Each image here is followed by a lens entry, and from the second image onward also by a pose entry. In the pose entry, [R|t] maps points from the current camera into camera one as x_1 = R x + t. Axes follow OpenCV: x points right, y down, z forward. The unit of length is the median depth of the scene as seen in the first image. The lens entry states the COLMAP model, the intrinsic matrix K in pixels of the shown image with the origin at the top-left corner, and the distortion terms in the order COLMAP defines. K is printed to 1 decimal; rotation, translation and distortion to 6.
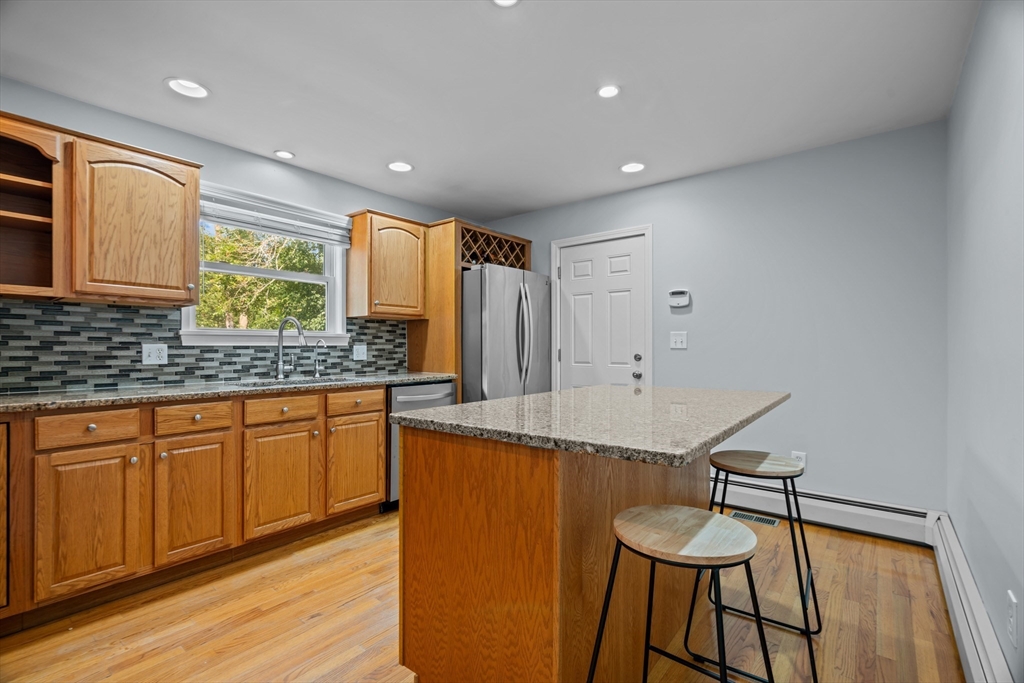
lens RADIAL K [[466.6, 0, 507.0], [0, 466.6, 346.8], [0, 0, 1]] dist [-0.007865, 0.003520]
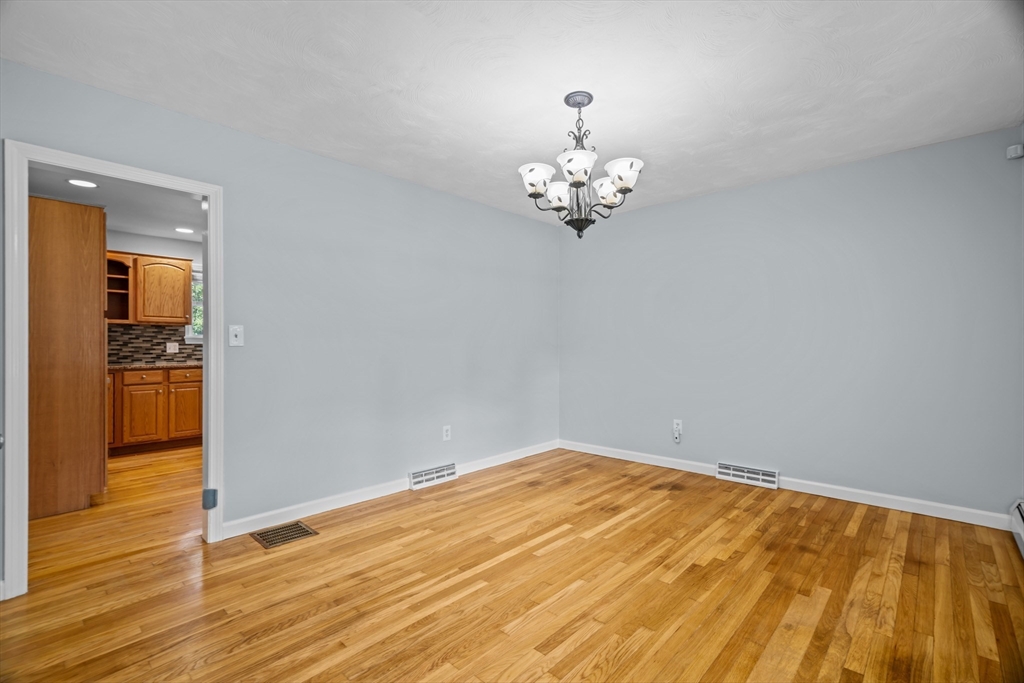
lens RADIAL K [[466.6, 0, 508.3], [0, 466.6, 342.5], [0, 0, 1]] dist [-0.007865, 0.003520]
pose [[0.997740, 0.001687, -0.067169, 0.959906], [-0.001653, 0.999998, 0.000571, -0.013033], [0.067170, -0.000458, 0.997741, -1.064513]]
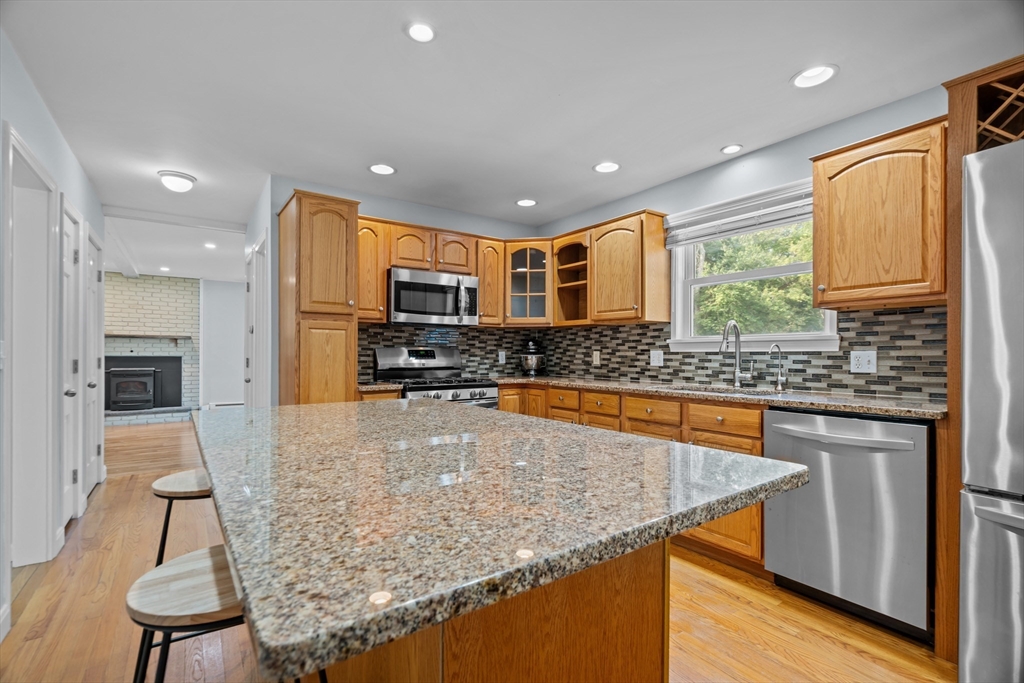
lens RADIAL K [[466.6, 0, 518.4], [0, 466.6, 349.8], [0, 0, 1]] dist [-0.007865, 0.003520]
pose [[-0.265131, -0.005424, -0.964197, 0.674489], [0.000376, 0.999984, -0.005728, -0.001388], [0.964212, -0.001882, -0.265125, 1.029123]]
